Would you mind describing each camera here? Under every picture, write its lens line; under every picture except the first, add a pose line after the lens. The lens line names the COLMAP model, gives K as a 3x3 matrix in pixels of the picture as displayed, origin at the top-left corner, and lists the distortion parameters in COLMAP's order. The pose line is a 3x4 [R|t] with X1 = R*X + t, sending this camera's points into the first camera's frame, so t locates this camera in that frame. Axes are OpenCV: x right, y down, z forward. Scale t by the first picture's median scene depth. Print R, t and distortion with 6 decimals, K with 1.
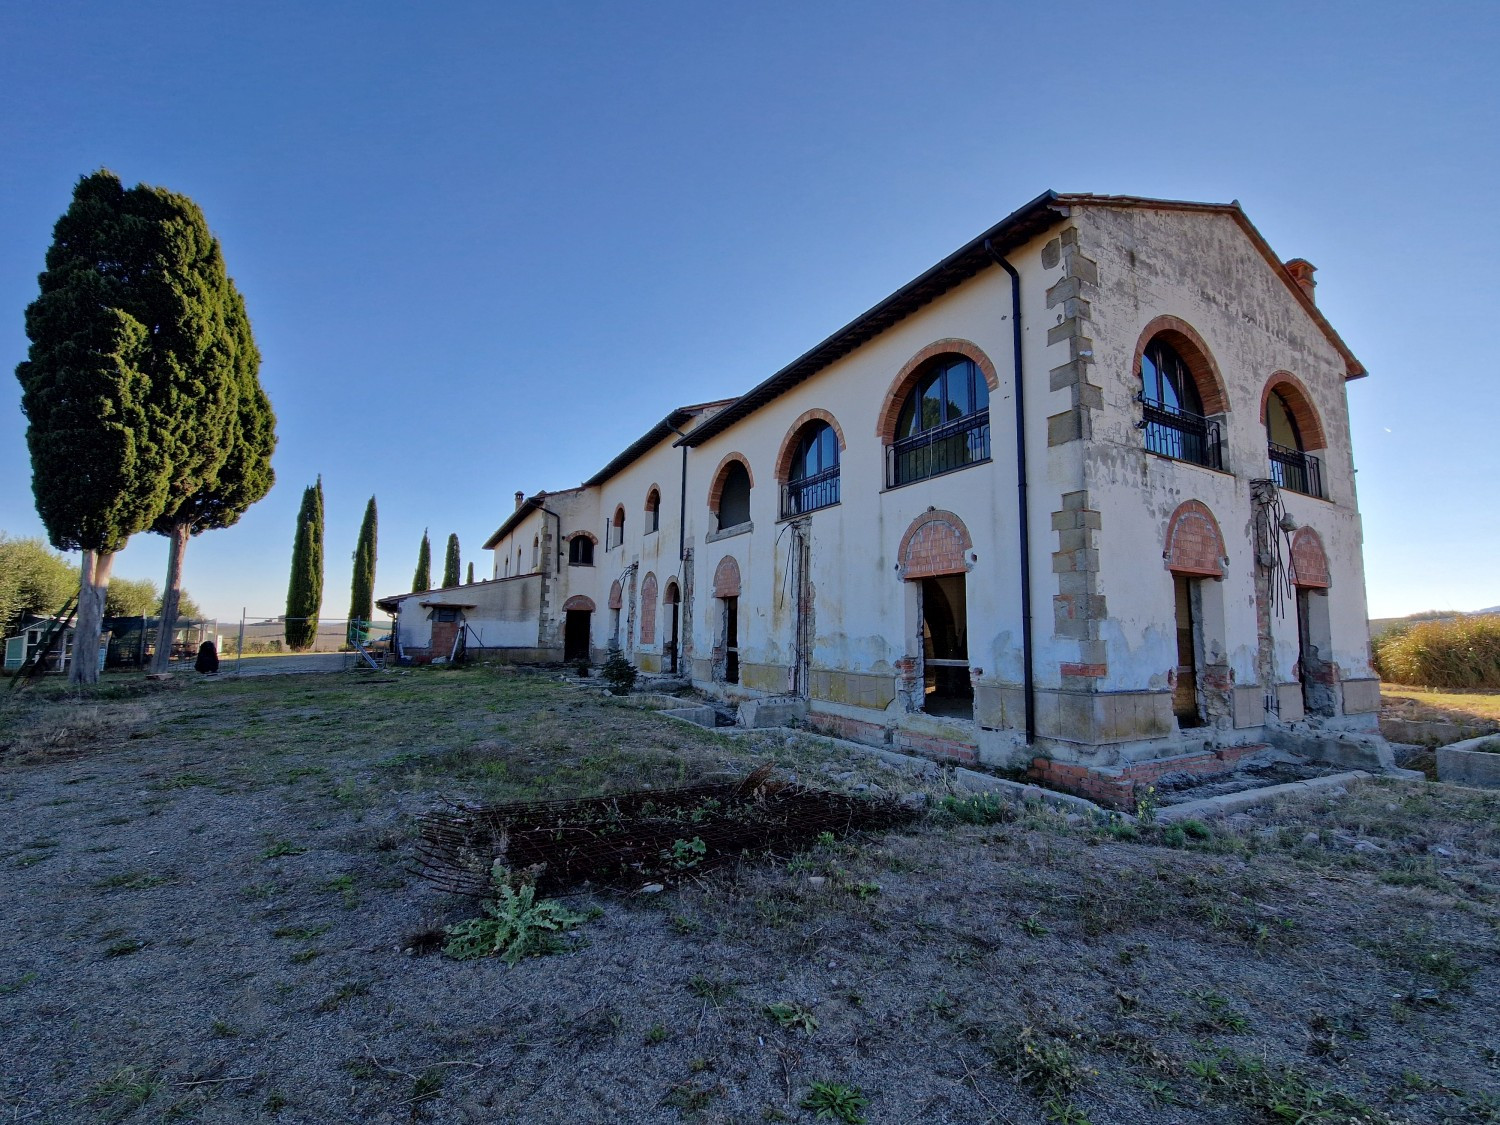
lens RADIAL K [[604.8, 0, 753.0], [0, 604.8, 554.1], [0, 0, 1]] dist [-0.005088, -0.000276]
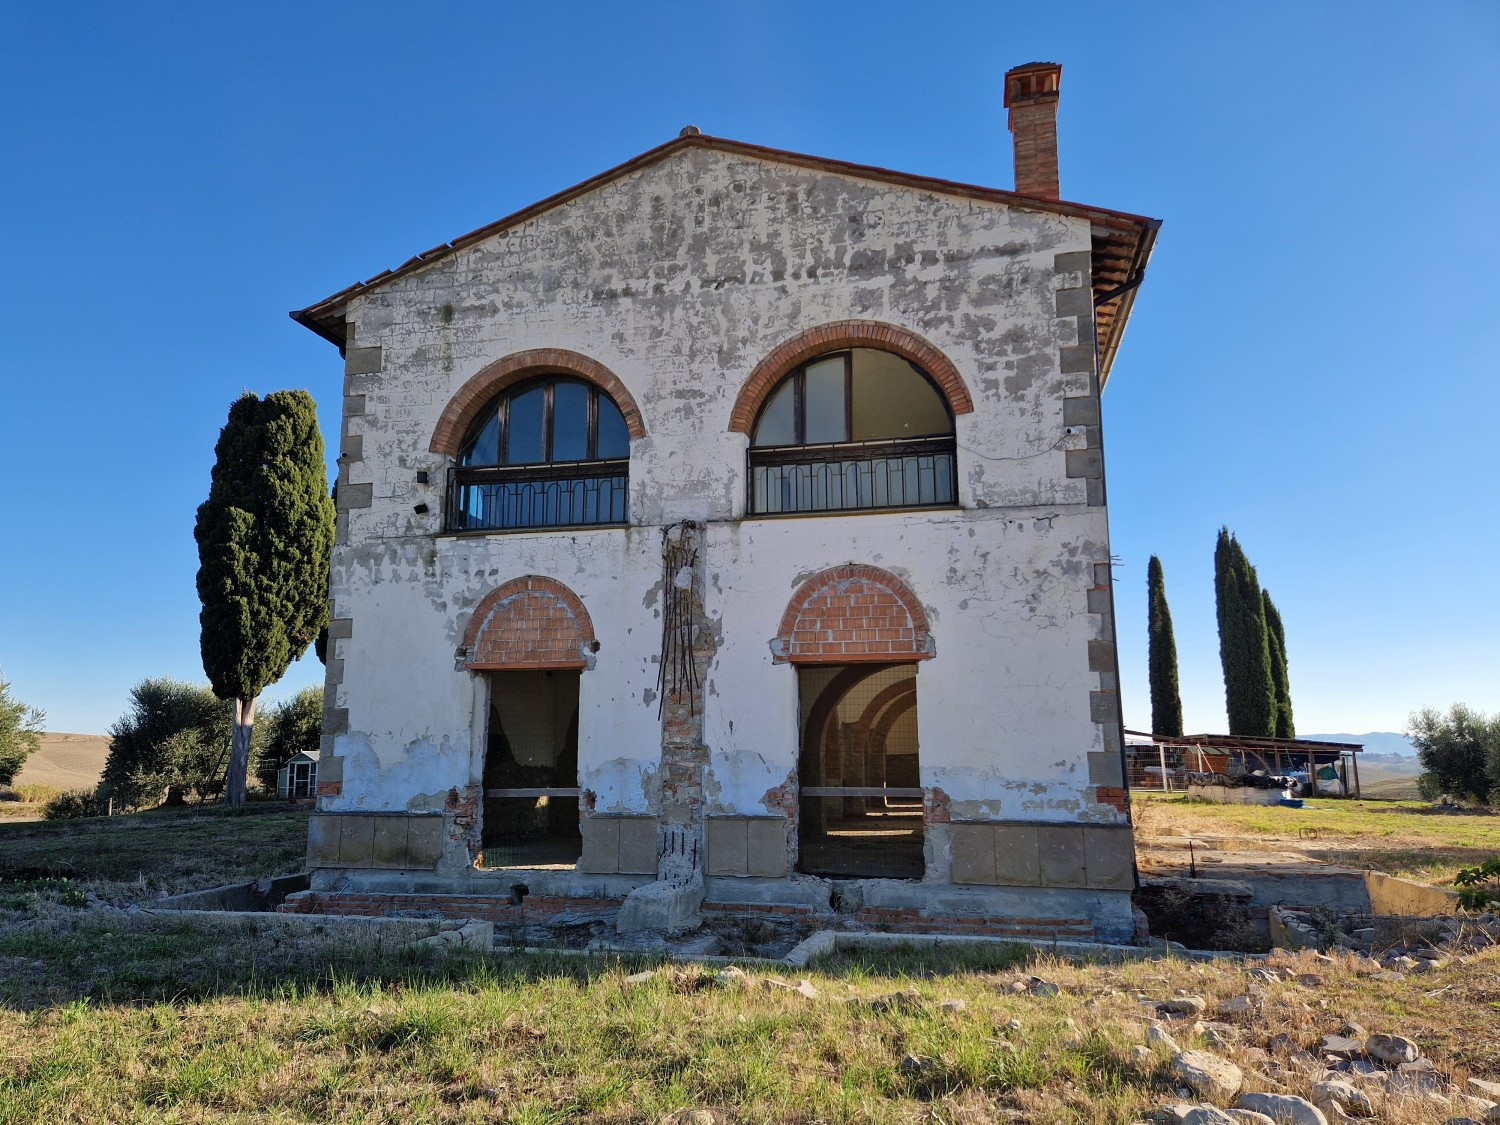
lens RADIAL K [[1003.6, 0, 805.9], [0, 1003.6, 557.0], [0, 0, 1]] dist [0.044688, -0.036275]
pose [[0.756805, -0.140777, -0.638301, 1.227432], [0.096709, 0.989900, -0.103659, 0.038648], [0.646447, 0.016720, 0.762776, 0.145559]]
